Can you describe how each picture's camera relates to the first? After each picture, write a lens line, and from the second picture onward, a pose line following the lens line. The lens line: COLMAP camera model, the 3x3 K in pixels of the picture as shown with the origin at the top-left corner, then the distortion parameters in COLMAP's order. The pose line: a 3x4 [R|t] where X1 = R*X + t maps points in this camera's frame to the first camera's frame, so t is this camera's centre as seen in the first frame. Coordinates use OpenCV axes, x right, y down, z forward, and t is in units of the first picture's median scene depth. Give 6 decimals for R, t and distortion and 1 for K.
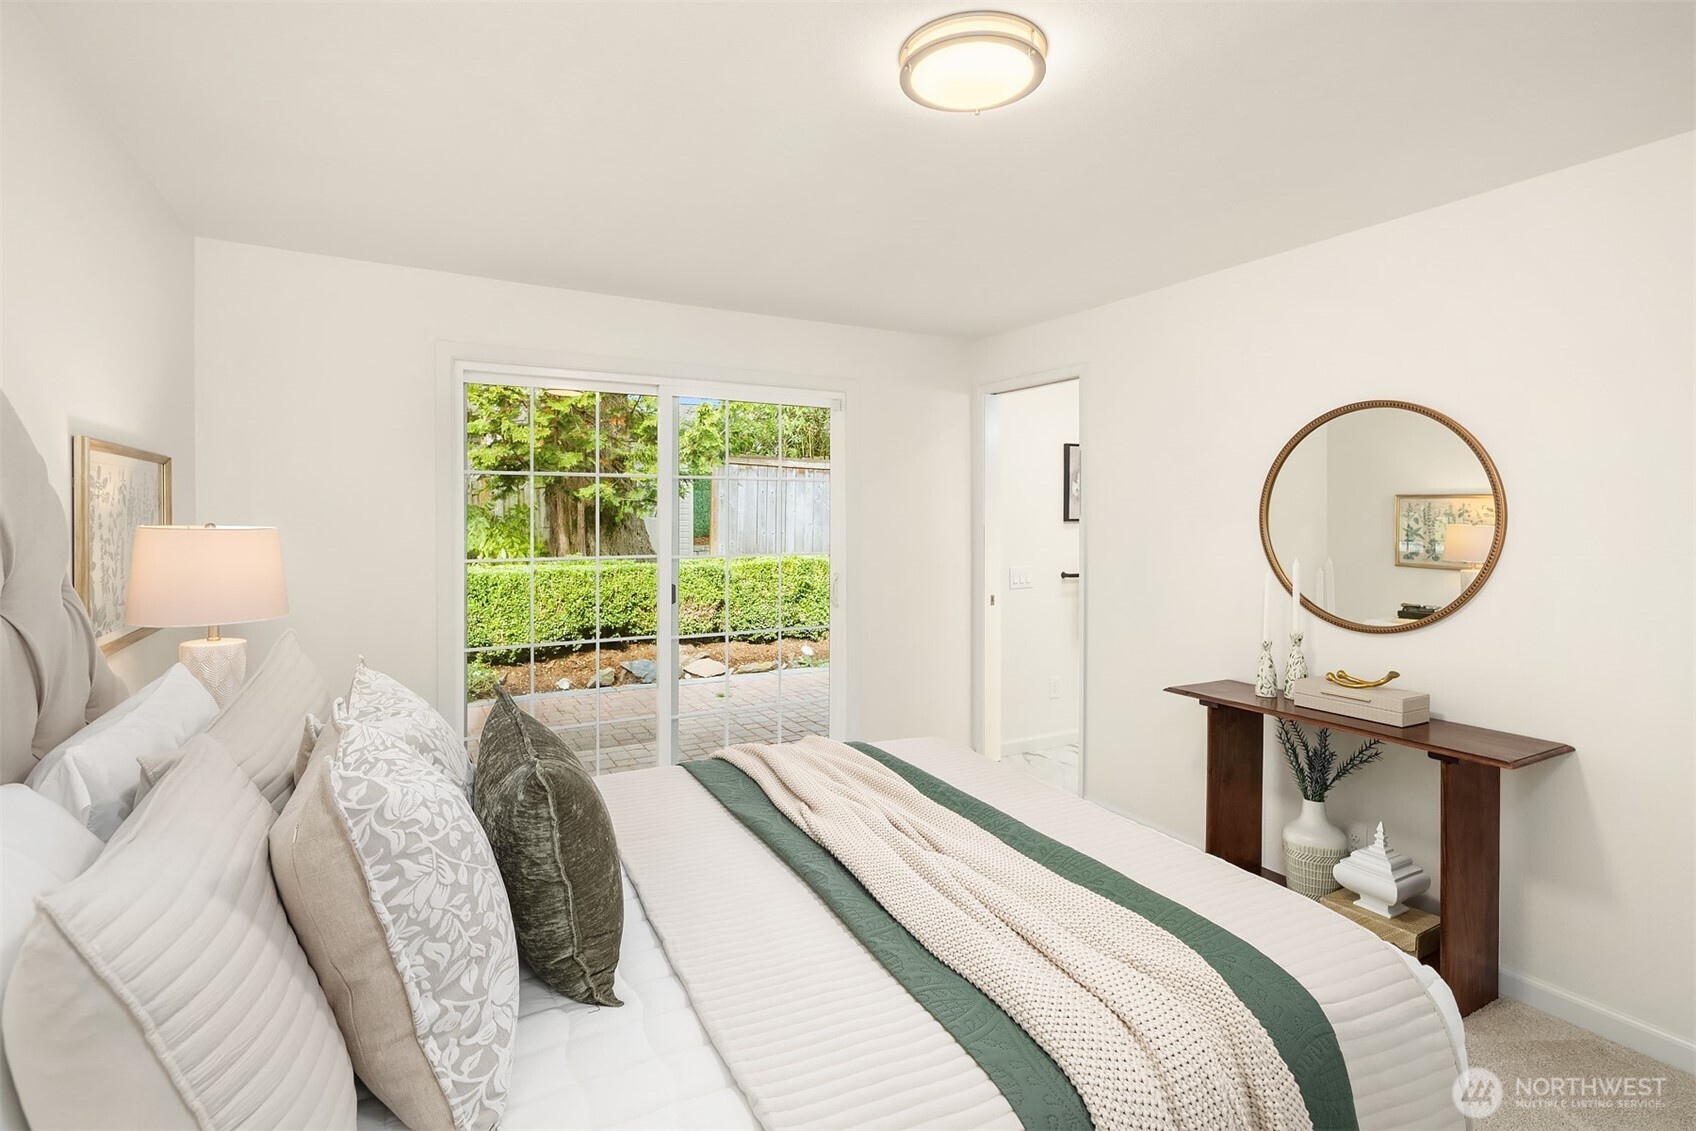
lens RADIAL K [[828.3, 0, 853.4], [0, 828.3, 514.6], [0, 0, 1]] dist [0.002727, 0.000819]
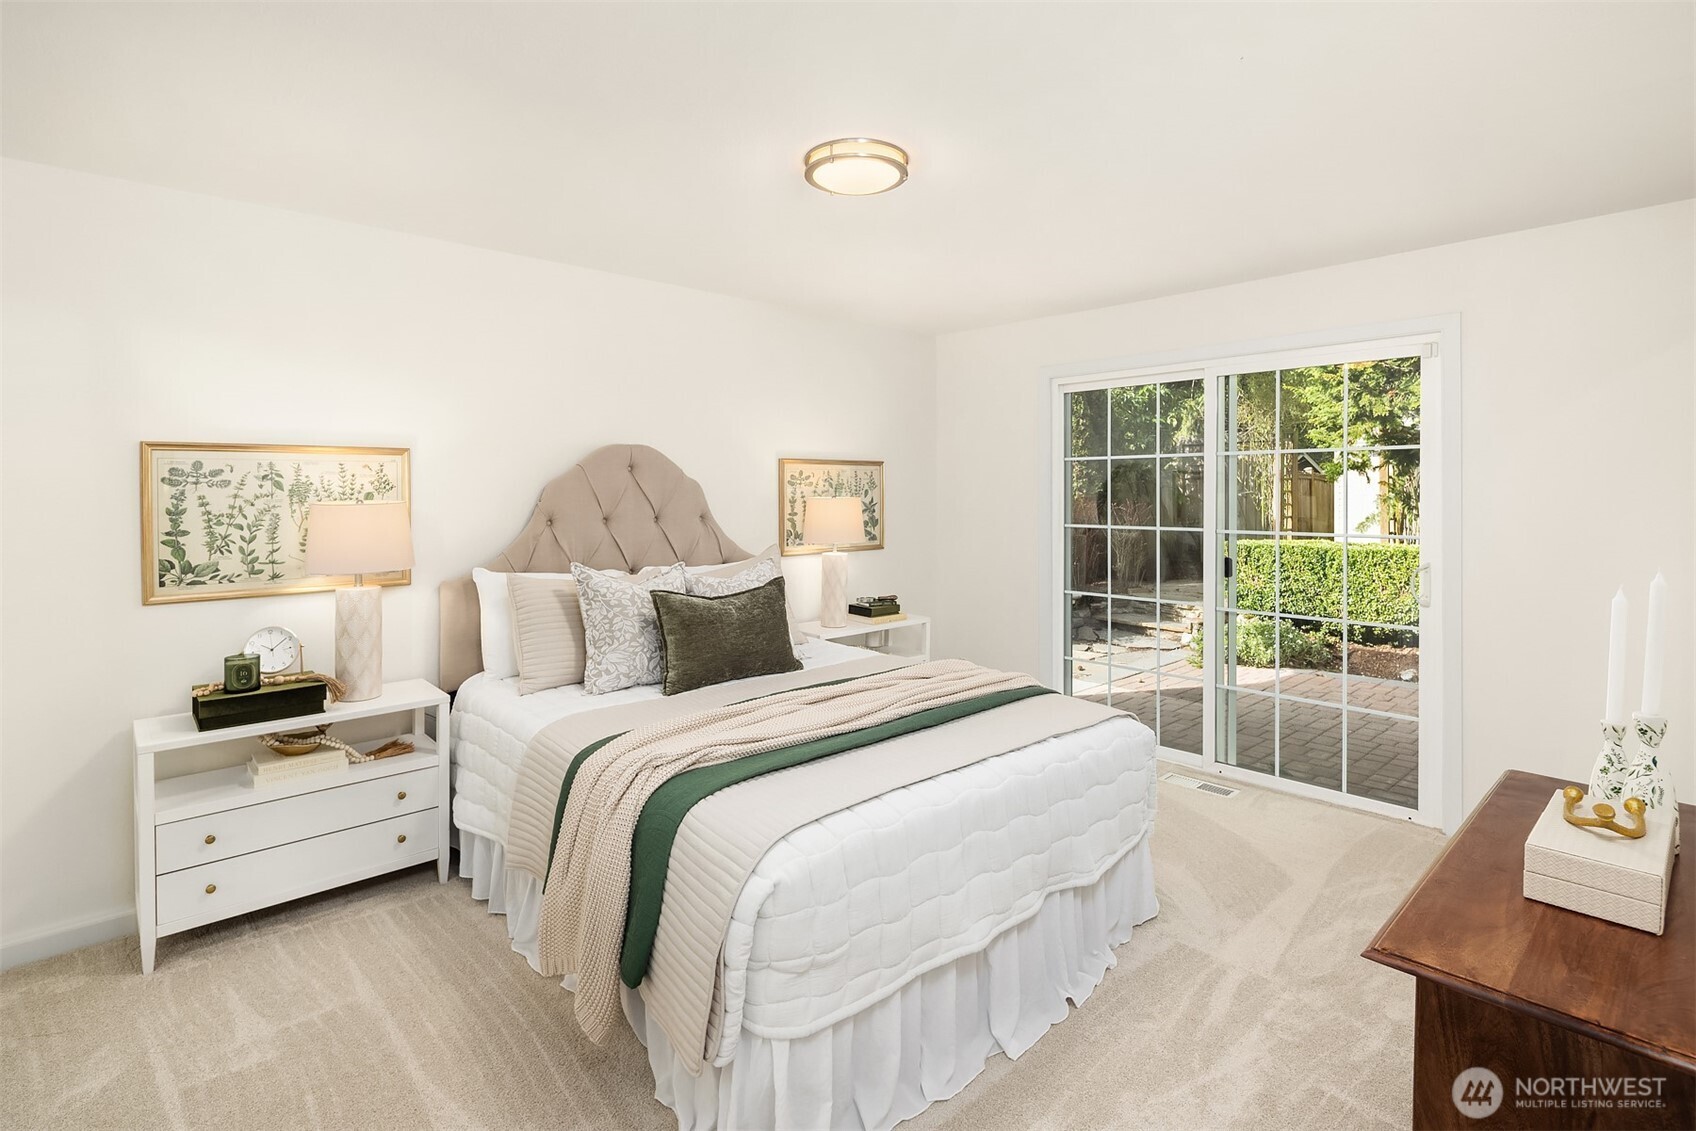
lens RADIAL K [[828.3, 0, 853.4], [0, 828.3, 514.6], [0, 0, 1]] dist [0.002727, 0.000819]
pose [[0.240047, 0.026231, -0.970407, 0.699471], [-0.000087, 0.999635, 0.027000, 0.002113], [0.970761, -0.006397, 0.239961, 0.313421]]
